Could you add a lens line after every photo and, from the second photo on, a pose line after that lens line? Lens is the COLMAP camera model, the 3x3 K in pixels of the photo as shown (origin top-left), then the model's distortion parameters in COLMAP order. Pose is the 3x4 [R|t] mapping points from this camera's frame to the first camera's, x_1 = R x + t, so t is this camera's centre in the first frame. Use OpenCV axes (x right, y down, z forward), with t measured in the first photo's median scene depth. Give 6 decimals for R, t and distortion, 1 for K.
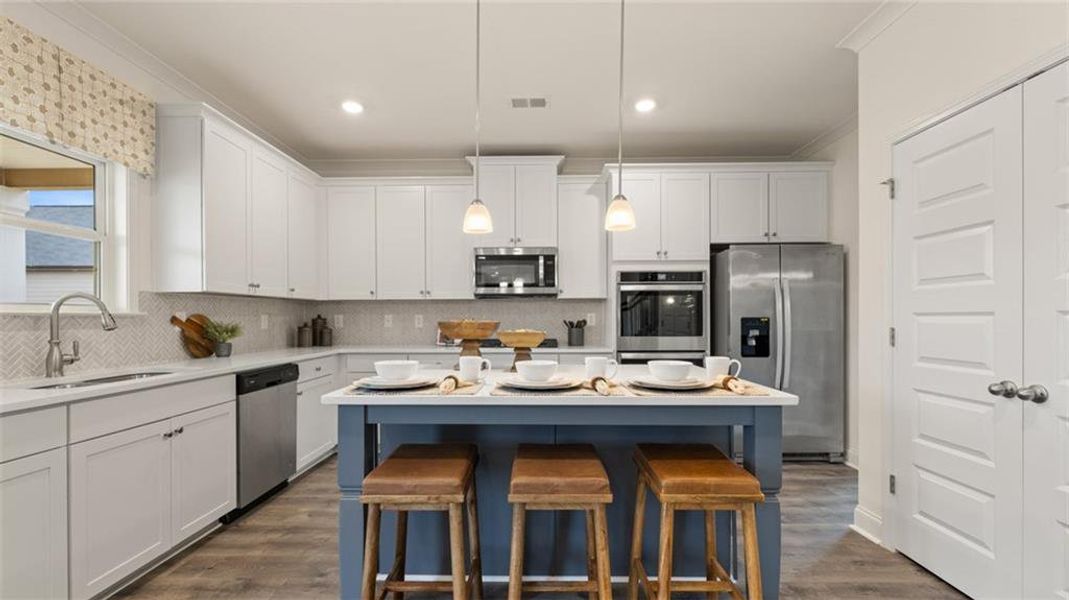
lens RADIAL K [[447.7, 0, 534.8], [0, 447.7, 320.6], [0, 0, 1]] dist [0.000839, -0.000973]
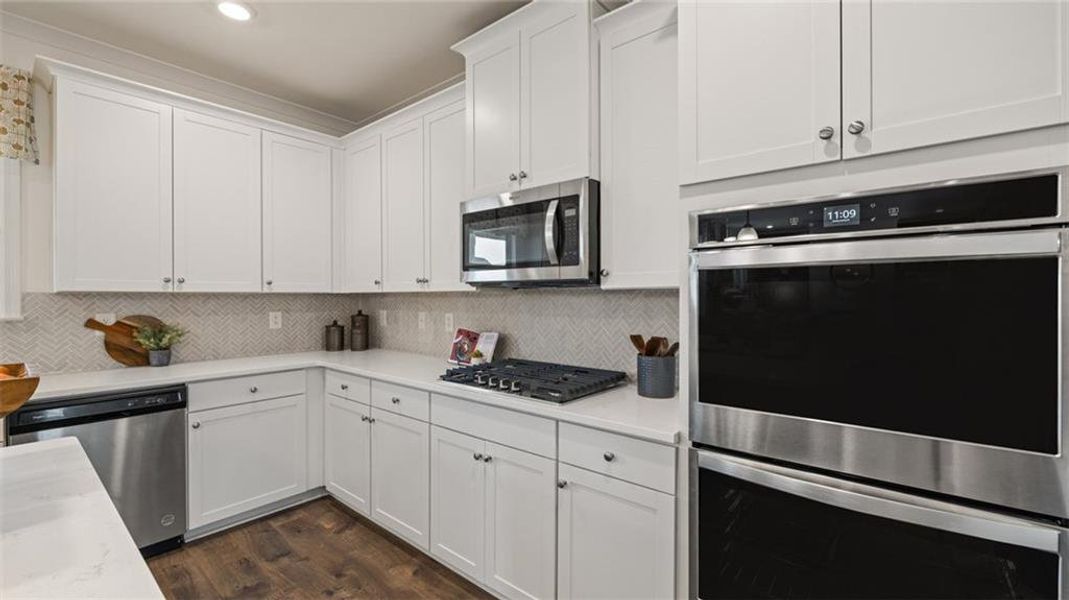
lens RADIAL K [[447.7, 0, 536.5], [0, 447.7, 299.5], [0, 0, 1]] dist [0.000839, -0.000973]
pose [[0.779699, 0.008226, -0.626101, 0.310597], [-0.007062, 0.999966, 0.004343, -0.043715], [0.626115, 0.001036, 0.779730, 0.652340]]
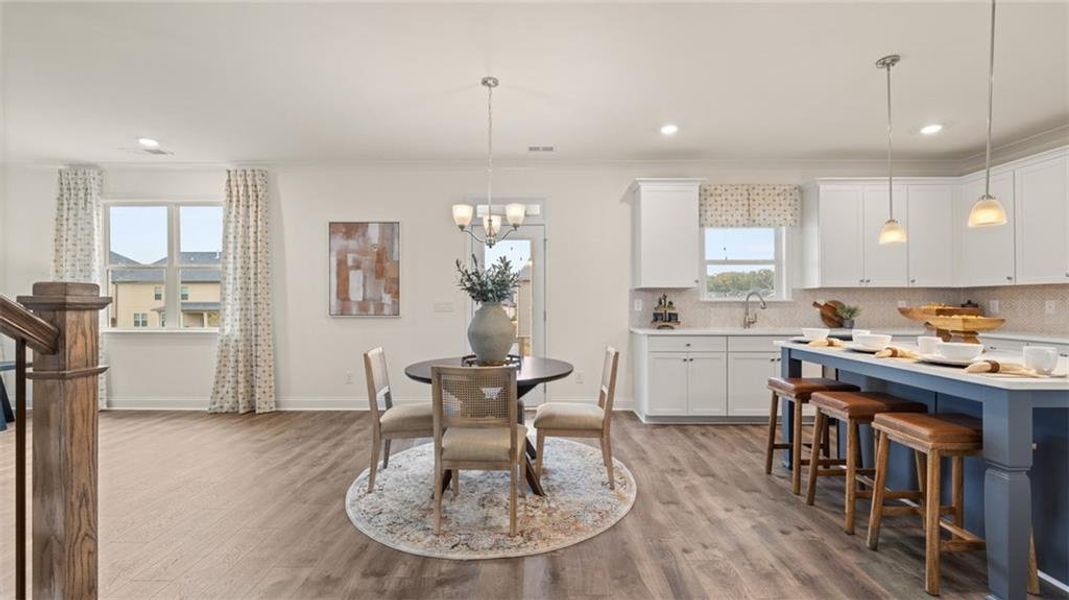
lens RADIAL K [[447.7, 0, 533.9], [0, 447.7, 300.3], [0, 0, 1]] dist [0.000839, -0.000973]
pose [[0.005585, 0.000859, -0.999984, 0.674274], [-0.007671, 0.999970, 0.000816, -0.006860], [0.999955, 0.007667, 0.005592, -0.061190]]
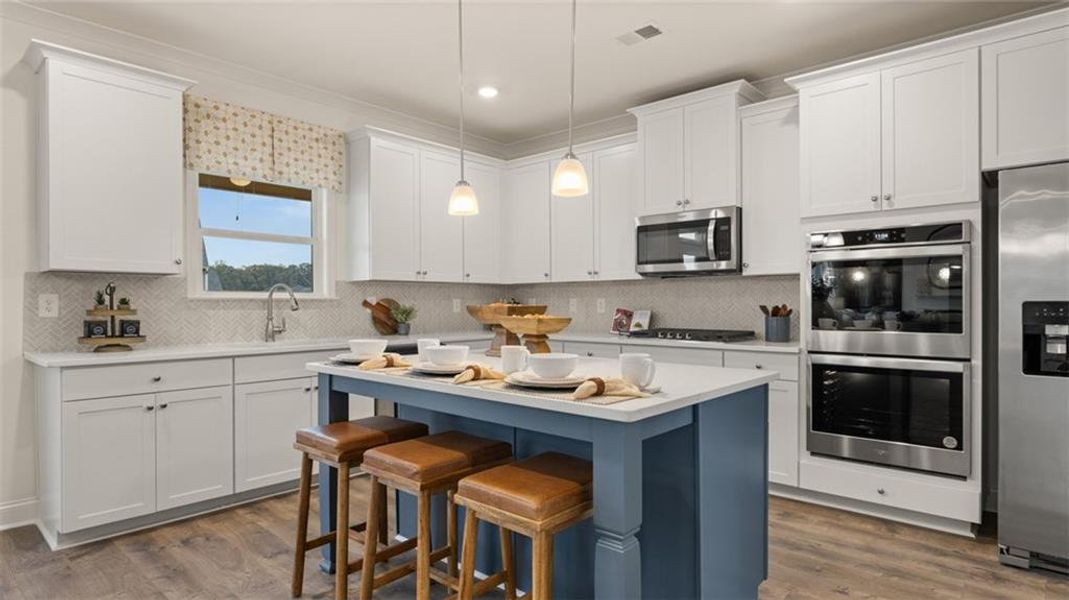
lens RADIAL K [[574.1, 0, 537.2], [0, 574.1, 304.9], [0, 0, 1]] dist [-0.004599, 0.000370]
pose [[0.759781, 0.004415, -0.650164, 0.437857], [-0.005451, 0.999985, 0.000421, -0.000077], [0.650156, 0.003224, 0.759794, 0.081480]]
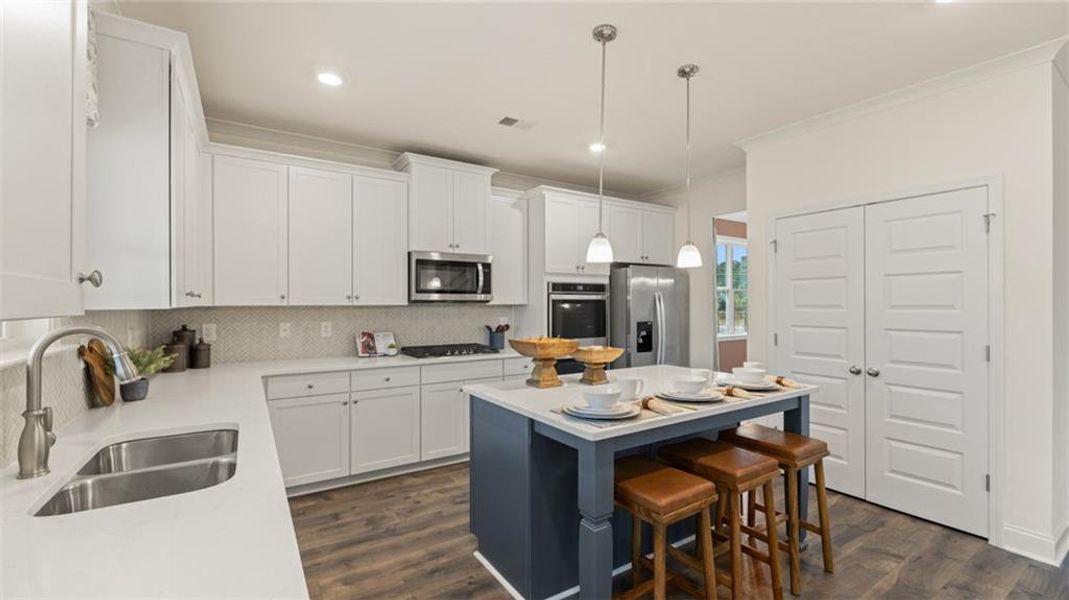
lens RADIAL K [[447.7, 0, 529.5], [0, 447.7, 302.6], [0, 0, 1]] dist [0.000839, -0.000973]
pose [[0.833509, 0.003731, 0.552494, -0.476244], [0.002018, 0.999950, -0.009798, -0.047484], [-0.552503, 0.009281, 0.833460, 0.093978]]
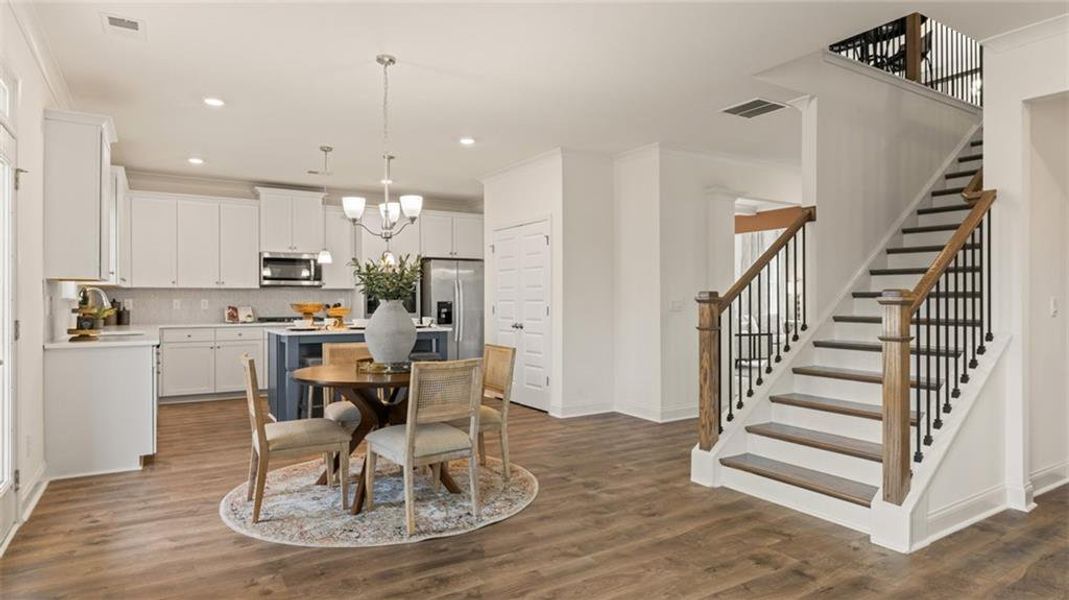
lens RADIAL K [[606.1, 0, 528.0], [0, 606.1, 300.0], [0, 0, 1]] dist [-0.000038, 0.000864]
pose [[0.843067, 0.002002, 0.537804, -0.480807], [0.002754, 0.999964, -0.008040, 0.006124], [-0.537801, 0.008259, 0.843032, -1.110268]]
